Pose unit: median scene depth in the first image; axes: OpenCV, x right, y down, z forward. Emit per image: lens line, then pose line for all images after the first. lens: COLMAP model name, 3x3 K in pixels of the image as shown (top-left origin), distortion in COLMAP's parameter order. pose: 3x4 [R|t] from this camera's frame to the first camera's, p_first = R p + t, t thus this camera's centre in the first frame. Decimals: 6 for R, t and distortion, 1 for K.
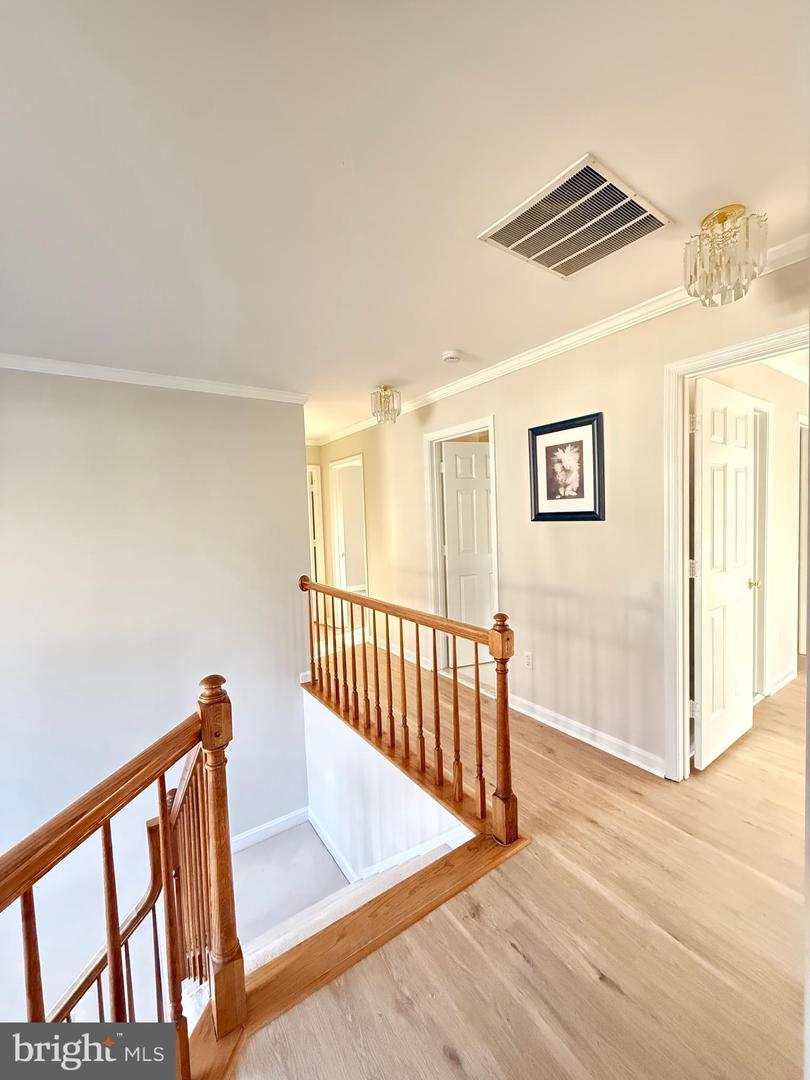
lens RADIAL K [[427.2, 0, 404.5], [0, 427.2, 537.7], [0, 0, 1]] dist [-0.004148, 0.000512]
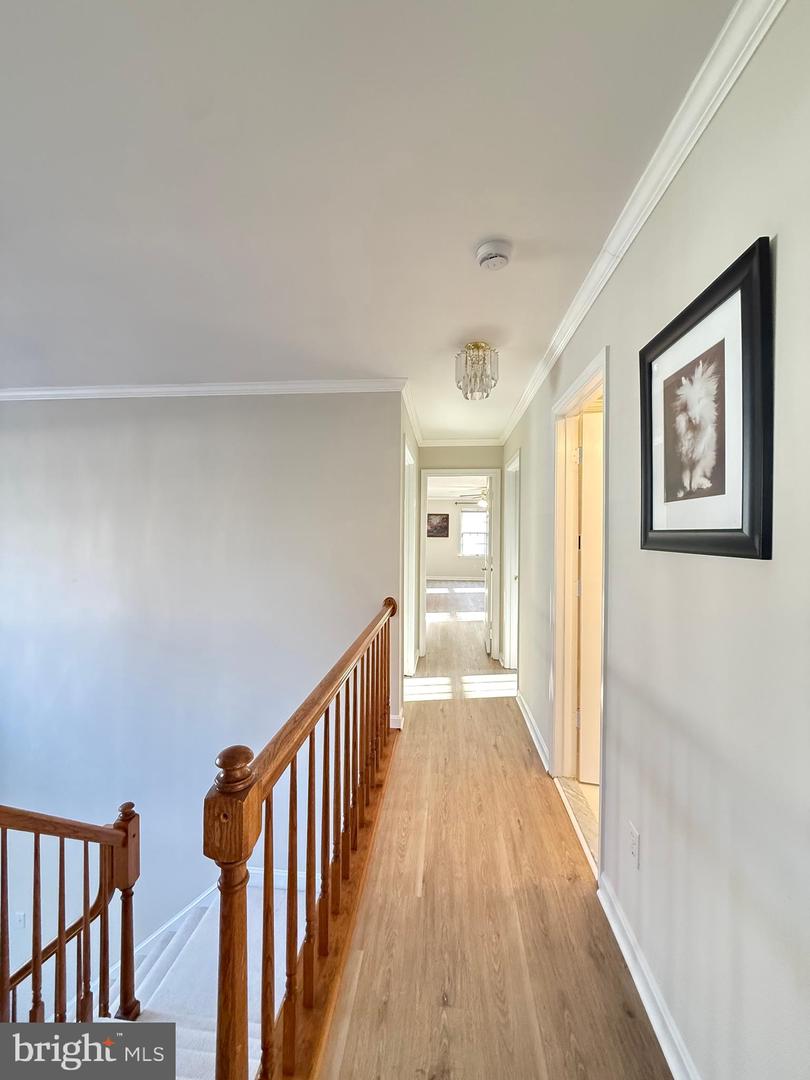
lens RADIAL K [[427.2, 0, 406.9], [0, 427.2, 535.3], [0, 0, 1]] dist [-0.004148, 0.000512]
pose [[0.773904, 0.047559, -0.631514, 0.425476], [-0.071868, 0.997330, -0.012964, -0.031173], [0.629212, 0.055418, 0.775256, 0.521145]]
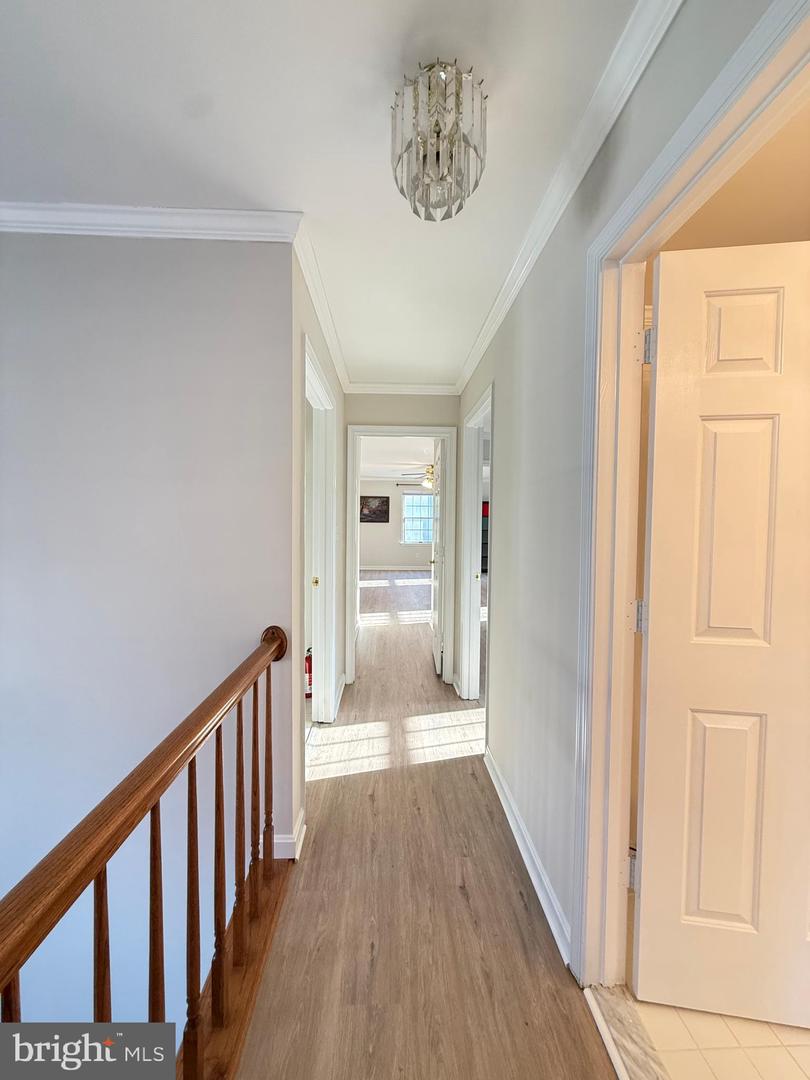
lens RADIAL K [[427.9, 0, 405.4], [0, 427.9, 535.3], [0, 0, 1]] dist [0.000197, 0.000016]
pose [[0.850245, 0.065429, -0.522305, 0.158769], [-0.071138, 0.997425, 0.009143, -0.028709], [0.521558, 0.029382, 0.852710, 0.949880]]
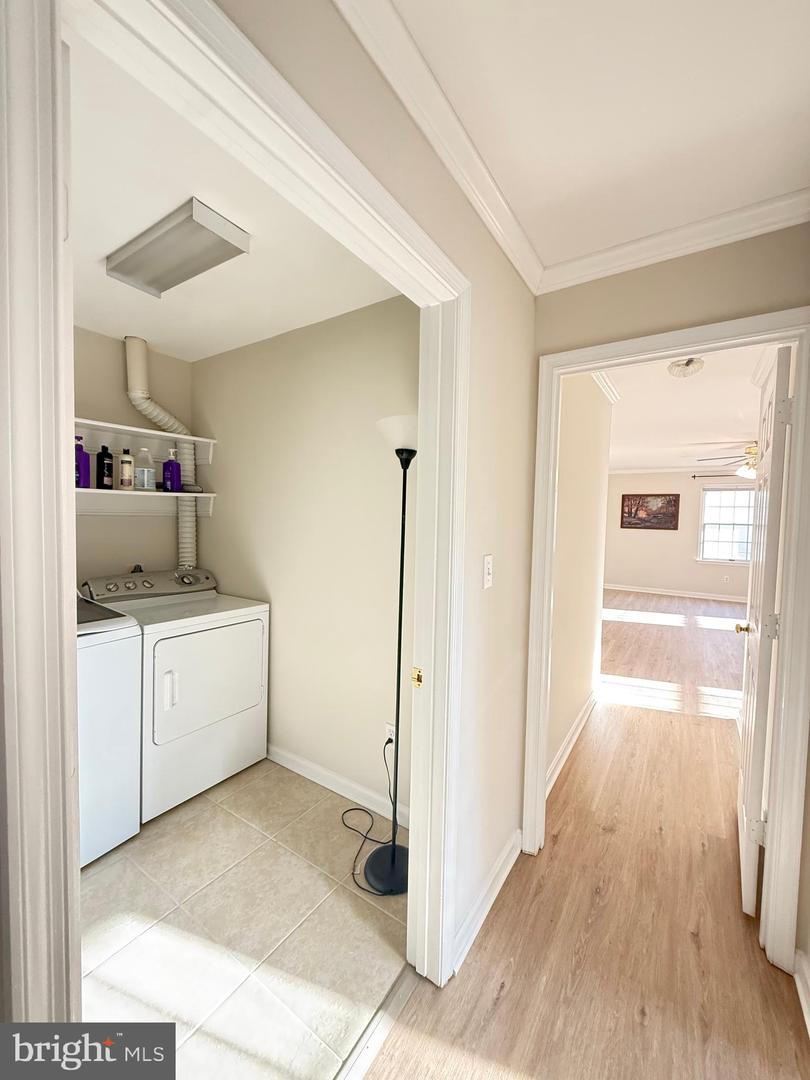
lens RADIAL K [[427.2, 0, 407.6], [0, 427.2, 533.6], [0, 0, 1]] dist [-0.004148, 0.000512]
pose [[0.380953, 0.082792, -0.920880, -0.136291], [-0.084269, 0.994947, 0.054590, -0.082904], [0.920746, 0.056805, 0.386005, 1.532682]]
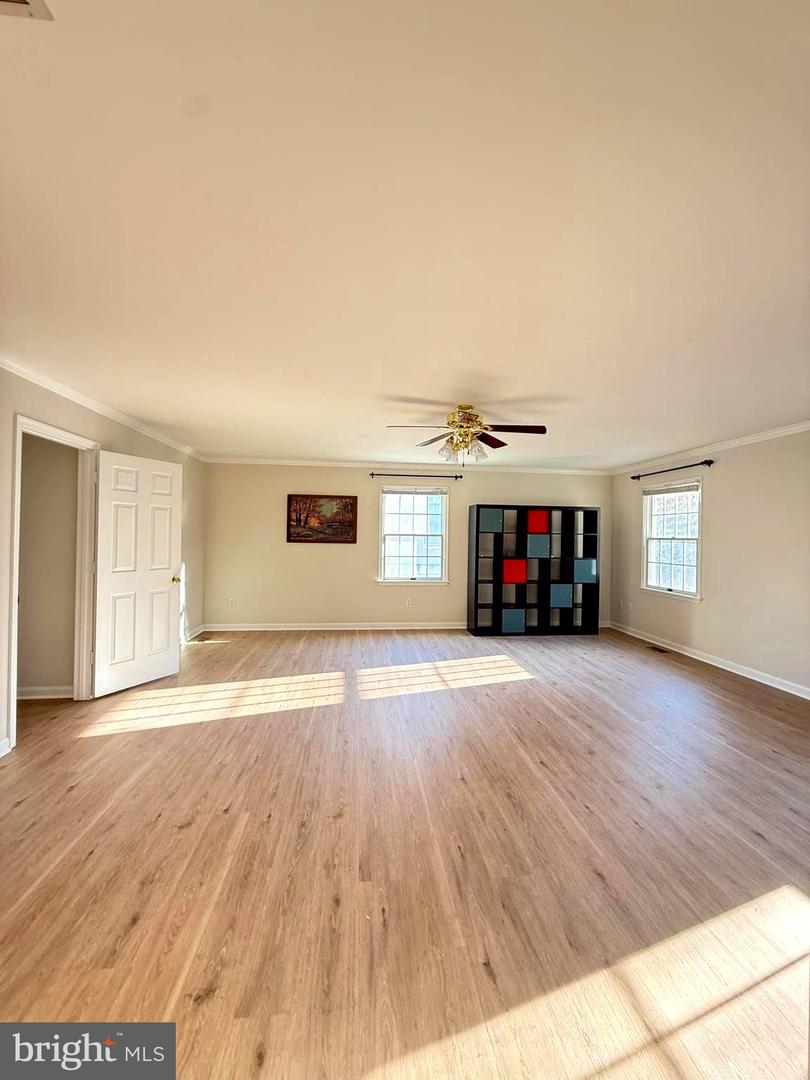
lens RADIAL K [[427.2, 0, 404.3], [0, 427.2, 537.7], [0, 0, 1]] dist [-0.004148, 0.000512]
pose [[0.884019, 0.051736, -0.464579, -0.893682], [-0.072913, 0.996953, -0.027720, -0.089454], [0.461729, 0.058379, 0.885098, 2.537428]]
